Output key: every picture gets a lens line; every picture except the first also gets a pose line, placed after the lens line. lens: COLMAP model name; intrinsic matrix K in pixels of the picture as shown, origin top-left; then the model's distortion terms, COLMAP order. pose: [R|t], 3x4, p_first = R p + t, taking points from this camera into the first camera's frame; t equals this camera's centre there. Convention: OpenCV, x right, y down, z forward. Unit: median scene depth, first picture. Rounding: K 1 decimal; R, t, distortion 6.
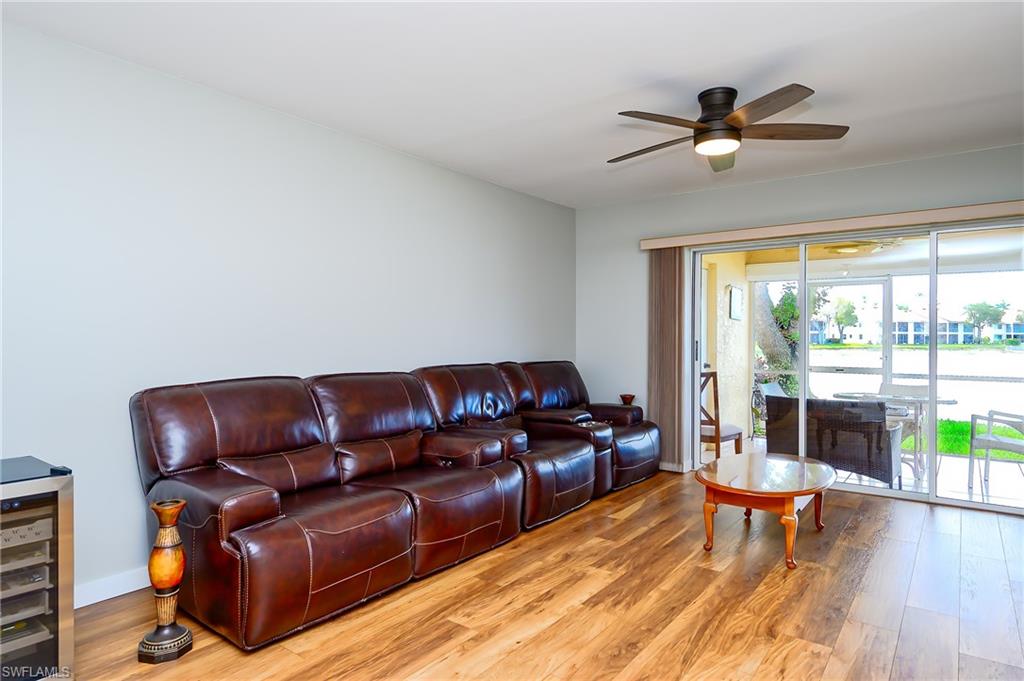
lens RADIAL K [[583.0, 0, 512.8], [0, 583.0, 338.8], [0, 0, 1]] dist [-0.002047, -0.000335]
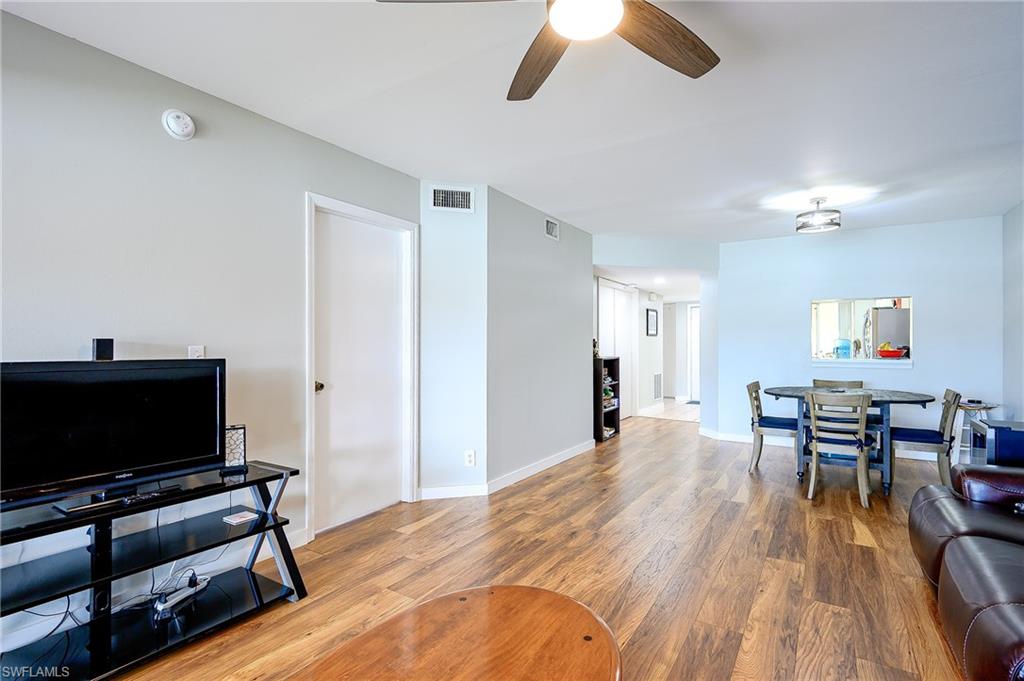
lens RADIAL K [[476.1, 0, 514.9], [0, 476.1, 342.6], [0, 0, 1]] dist [-0.002710, -0.000237]
pose [[-0.996971, -0.006612, -0.077498, 0.548995], [-0.006696, 0.999977, 0.000822, -0.005694], [0.077491, 0.001338, -0.996992, 1.751886]]
